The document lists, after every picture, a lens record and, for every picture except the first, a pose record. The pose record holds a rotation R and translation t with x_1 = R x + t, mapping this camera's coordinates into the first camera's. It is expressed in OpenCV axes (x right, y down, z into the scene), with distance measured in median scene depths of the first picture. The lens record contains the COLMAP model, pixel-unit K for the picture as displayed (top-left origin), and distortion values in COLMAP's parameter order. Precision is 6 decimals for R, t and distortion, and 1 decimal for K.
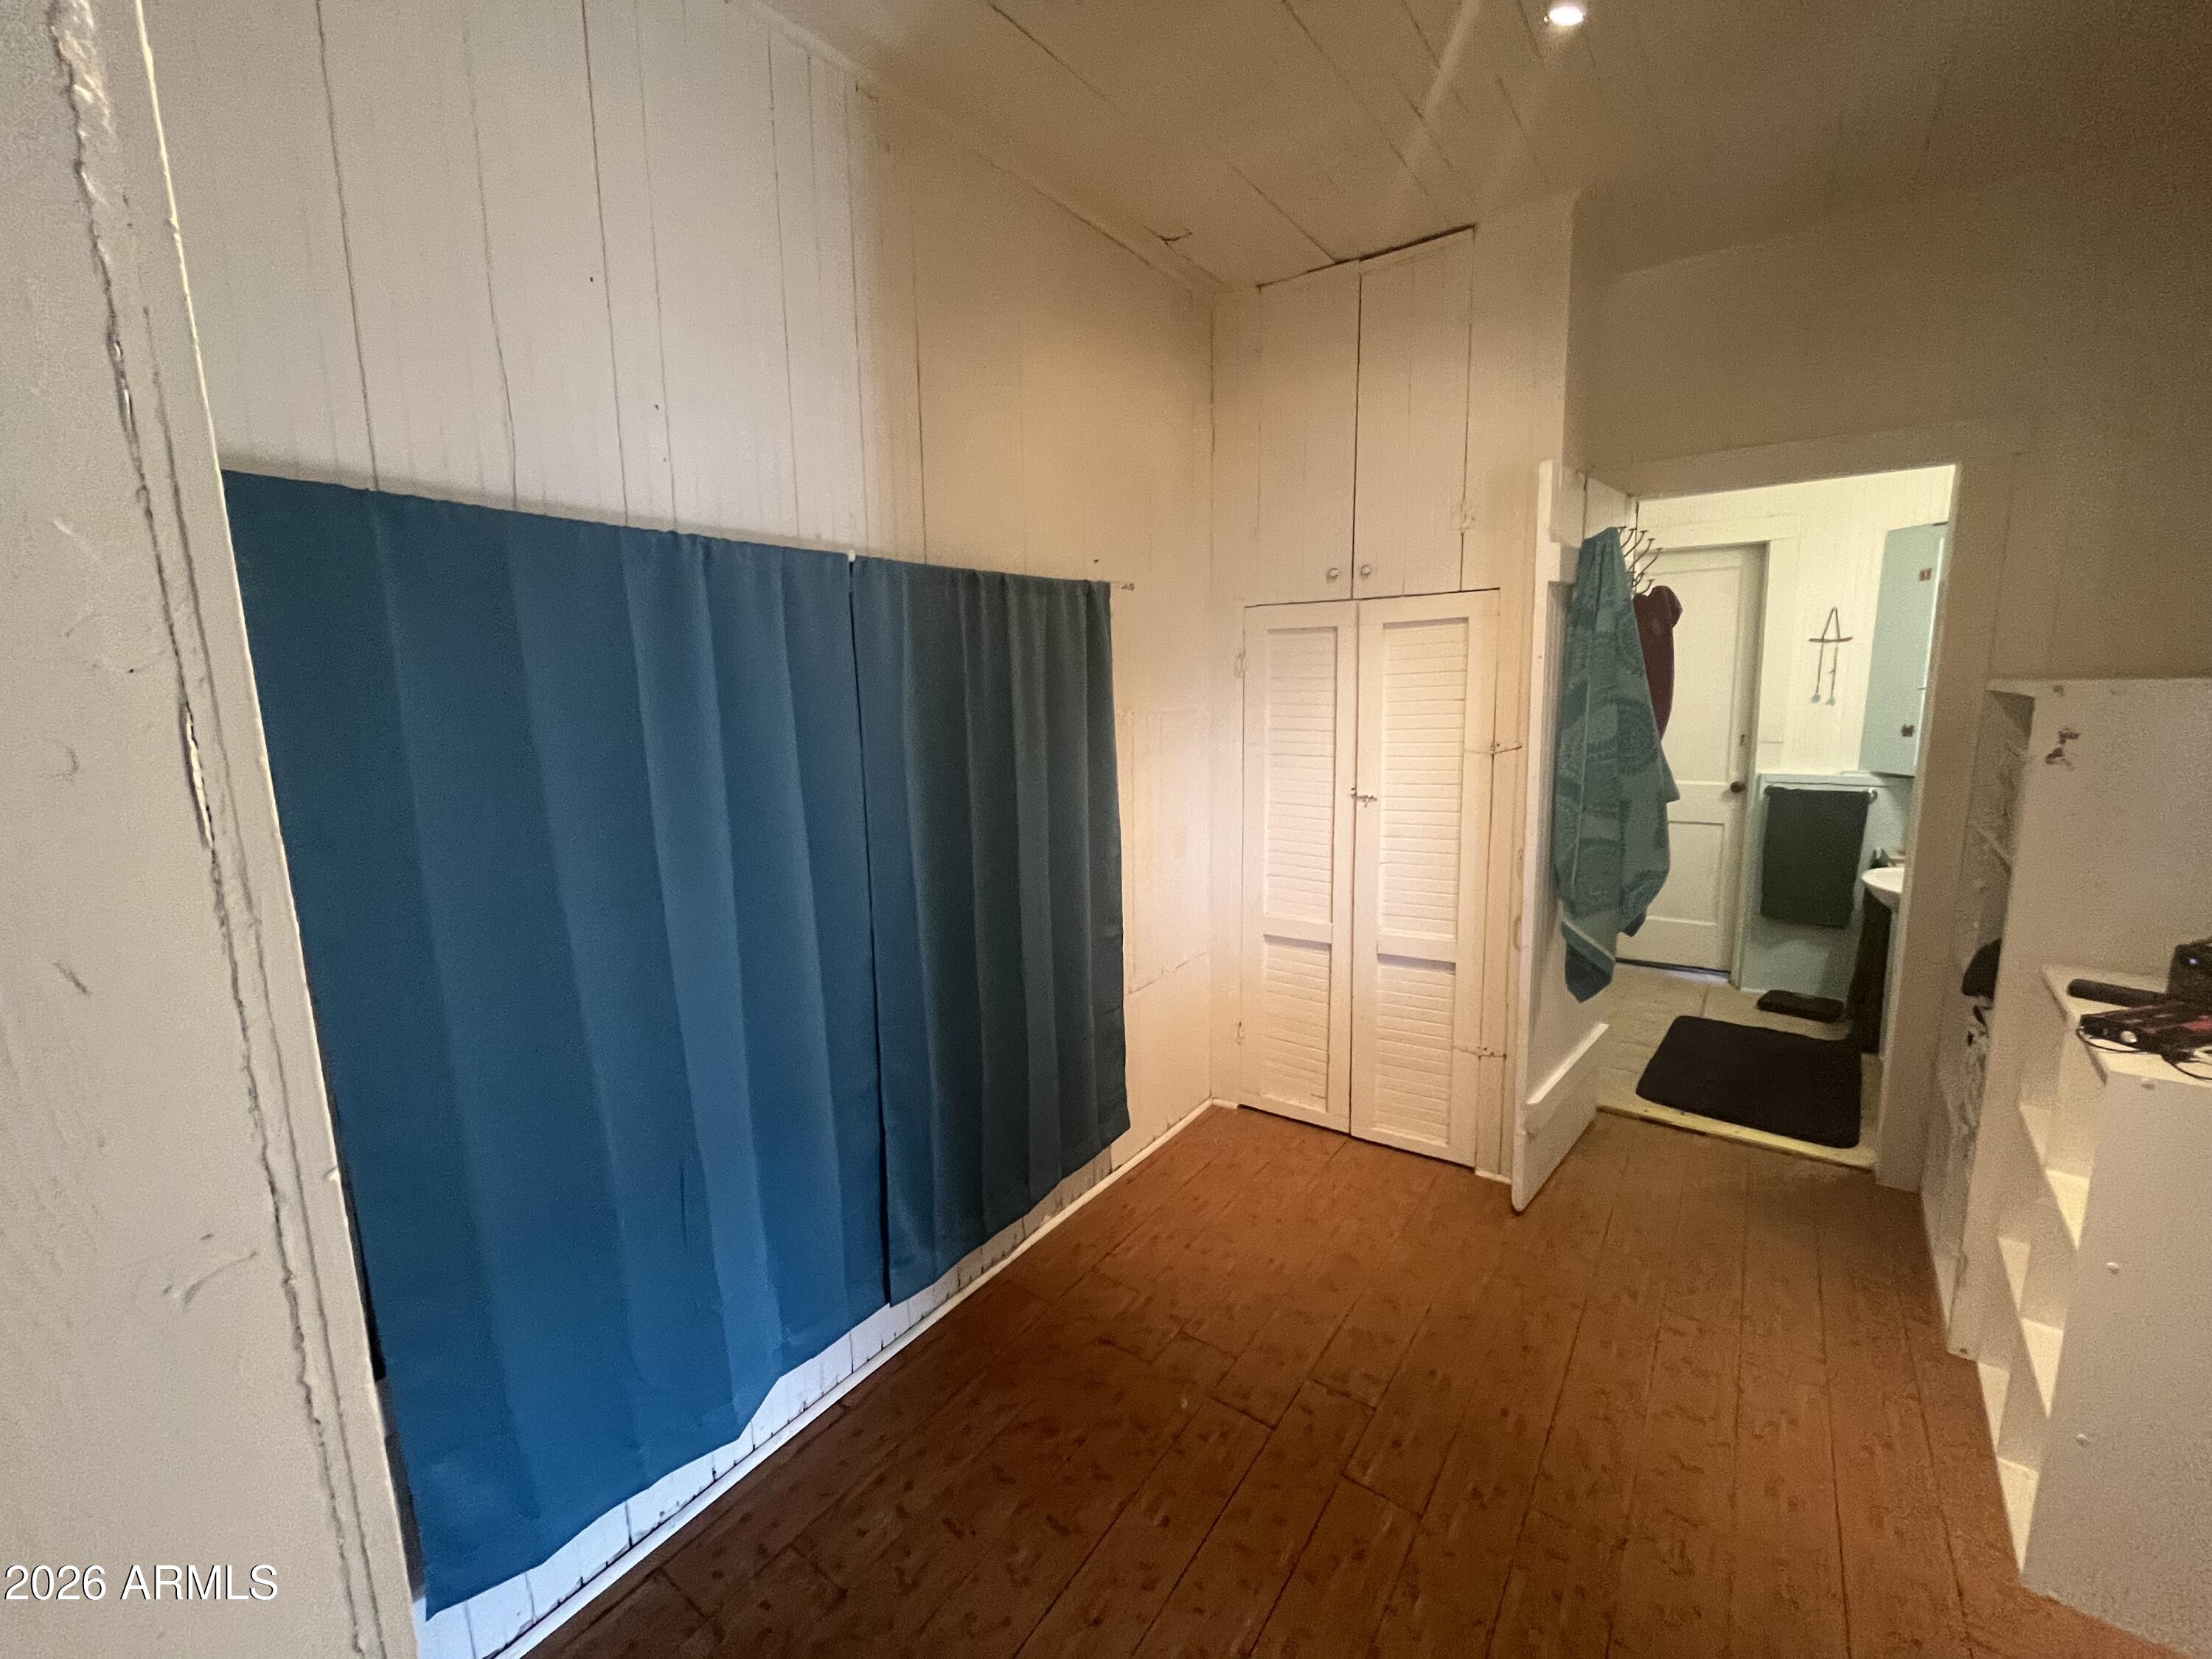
lens RADIAL K [[898.7, 0, 1106.0], [0, 898.7, 829.5], [0, 0, 1]] dist [-0.001828, -0.000334]
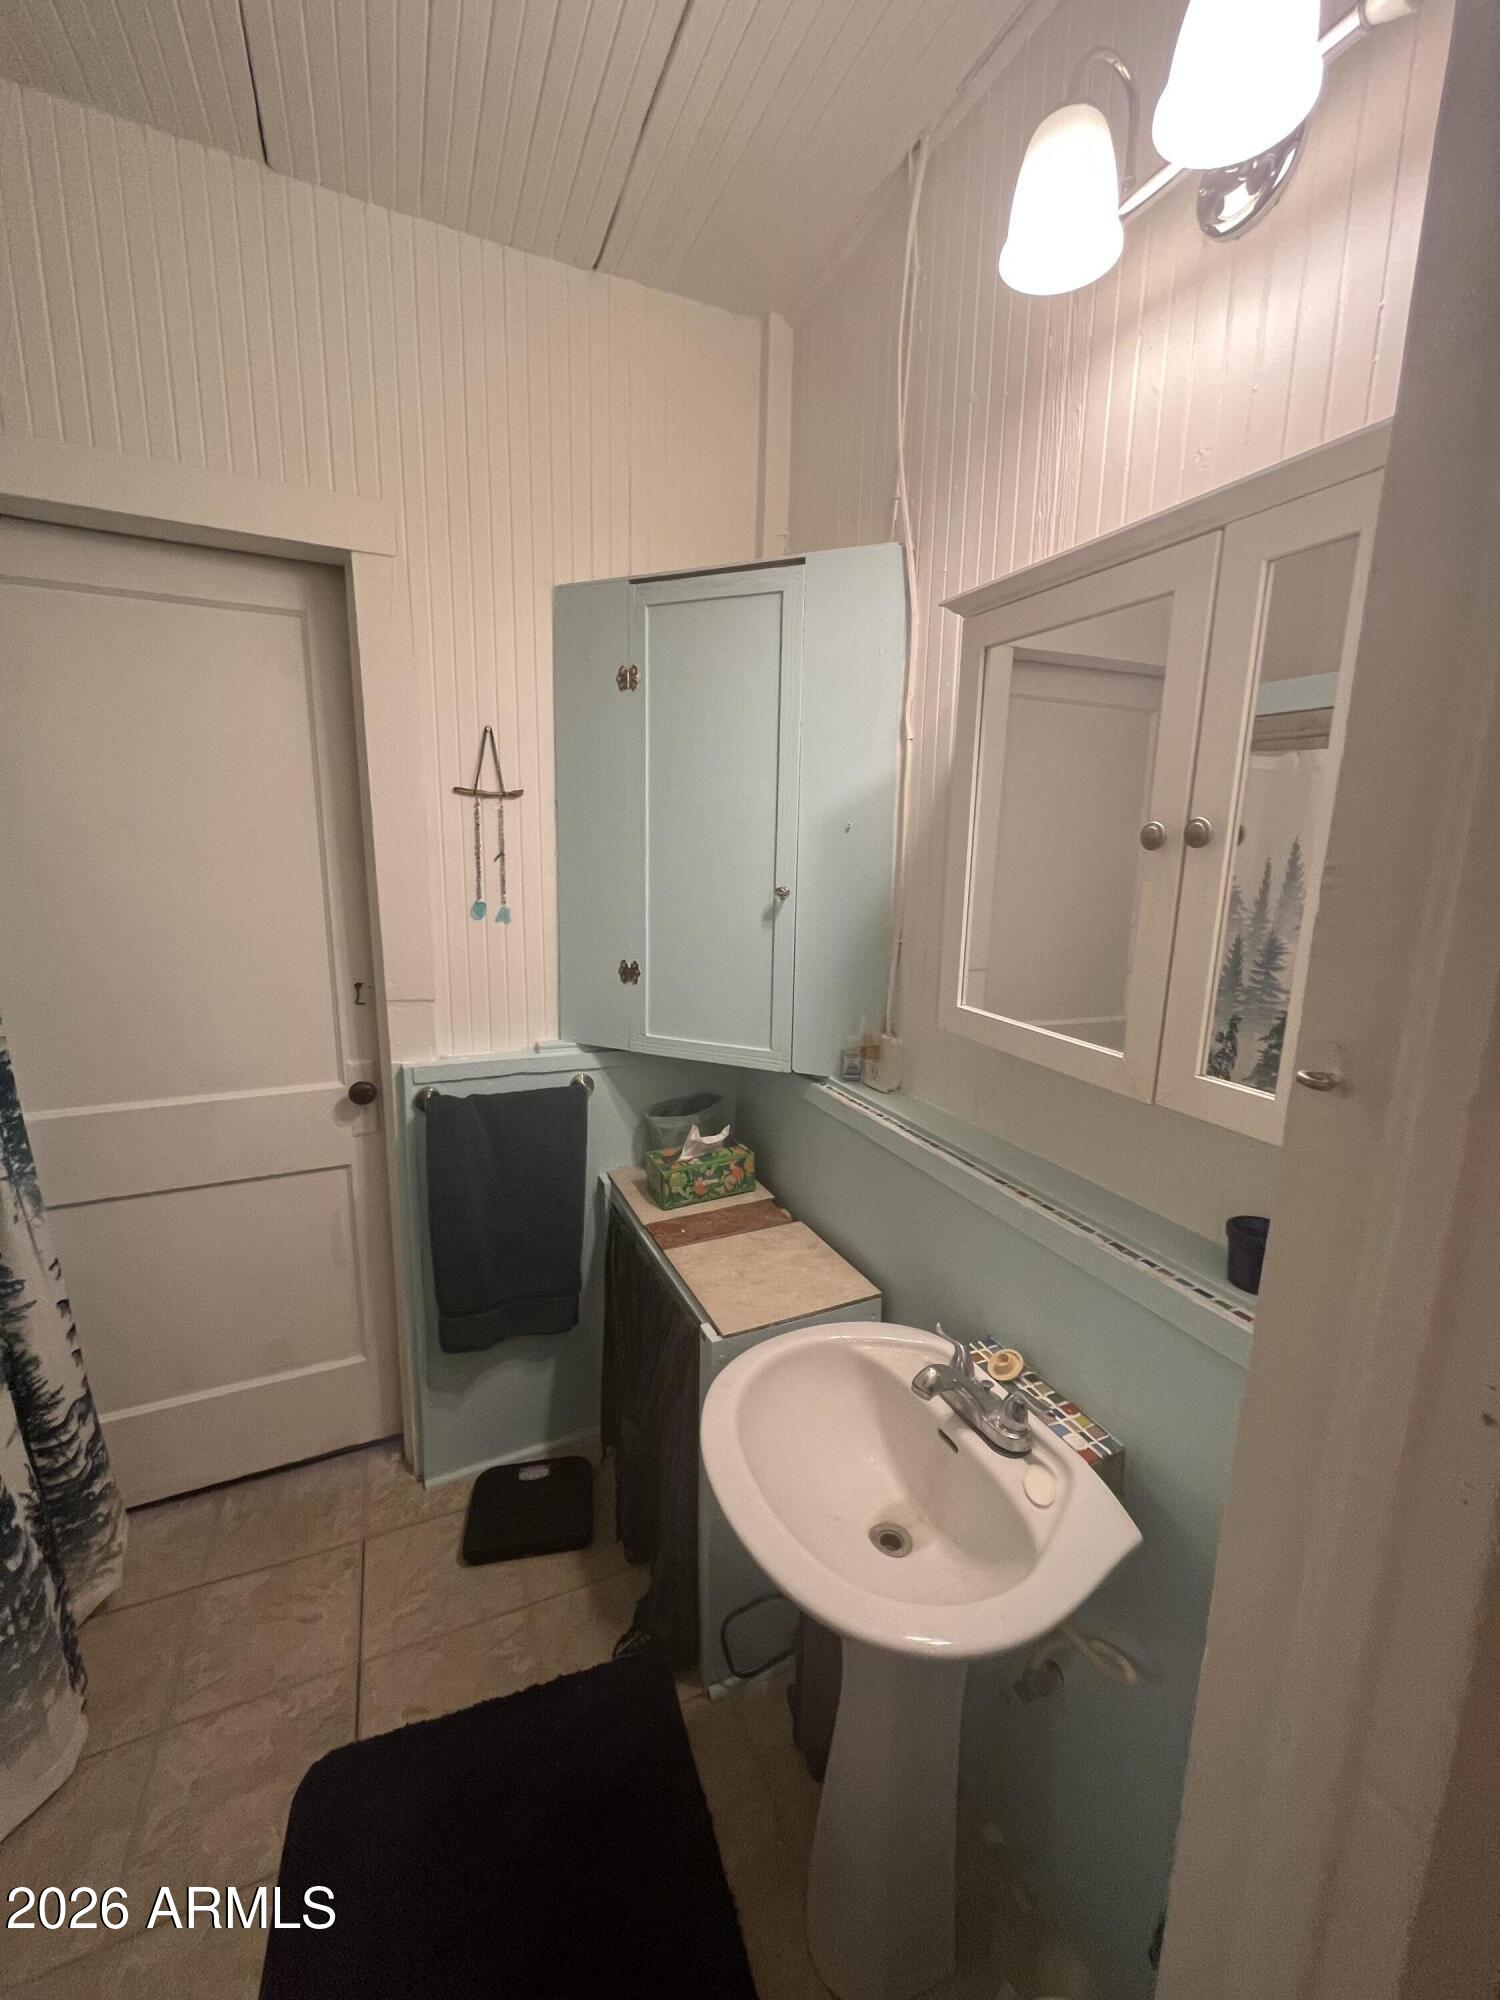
lens RADIAL K [[808.1, 0, 749.2], [0, 808.1, 997.7], [0, 0, 1]] dist [-0.001646, -0.000380]
pose [[0.499998, -0.123344, 0.857198, 0.470620], [0.103804, 0.991205, 0.082078, -0.117818], [-0.859783, 0.047942, 0.508404, 0.638504]]
